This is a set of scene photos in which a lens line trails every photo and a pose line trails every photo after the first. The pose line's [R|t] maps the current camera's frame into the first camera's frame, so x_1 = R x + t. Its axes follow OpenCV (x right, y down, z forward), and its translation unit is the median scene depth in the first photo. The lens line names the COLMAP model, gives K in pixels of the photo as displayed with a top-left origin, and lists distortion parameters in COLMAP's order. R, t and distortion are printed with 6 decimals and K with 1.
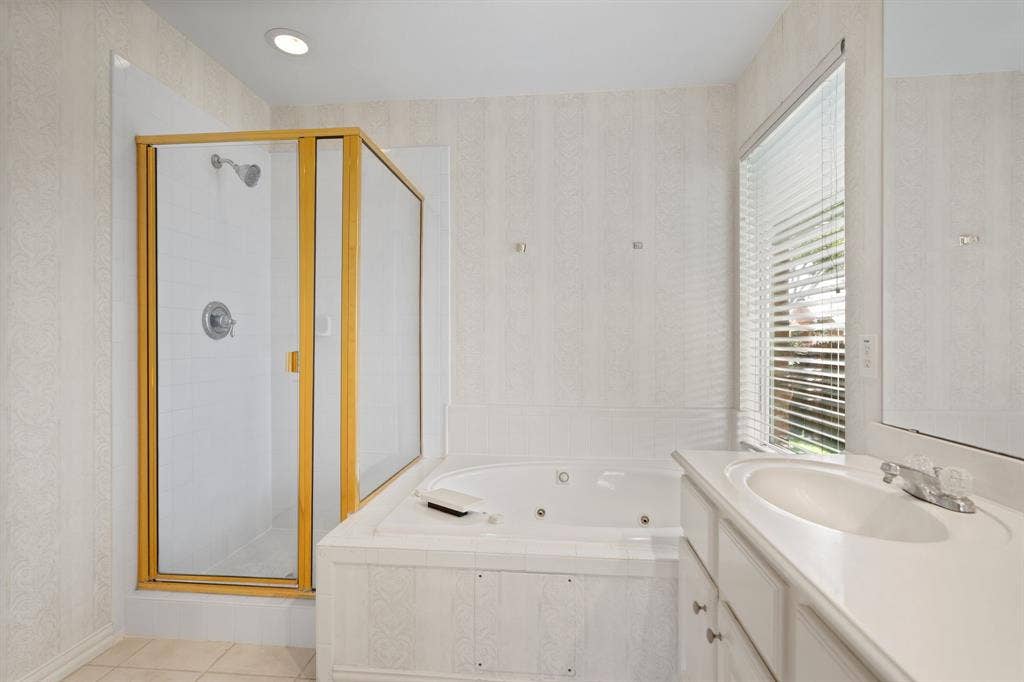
lens RADIAL K [[481.3, 0, 513.3], [0, 481.3, 340.1], [0, 0, 1]] dist [-0.000656, 0.000223]
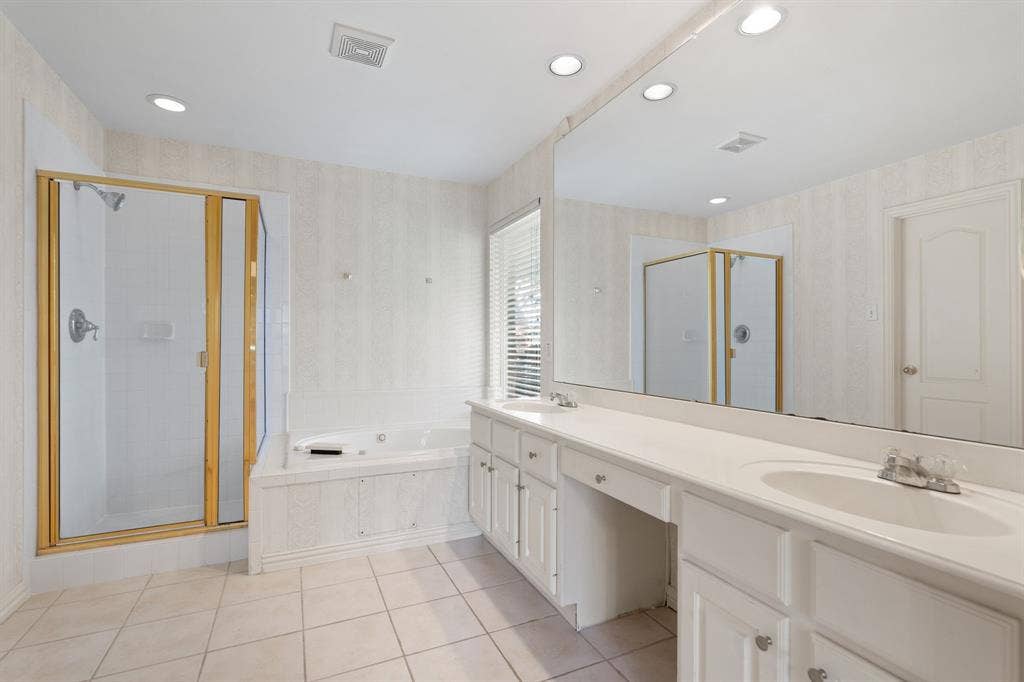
lens RADIAL K [[481.3, 0, 513.2], [0, 481.3, 342.5], [0, 0, 1]] dist [-0.000656, 0.000223]
pose [[0.865191, 0.001935, 0.501439, -0.364955], [-0.001350, 0.999998, -0.001530, -0.001839], [-0.501441, 0.000647, 0.865192, -0.595814]]
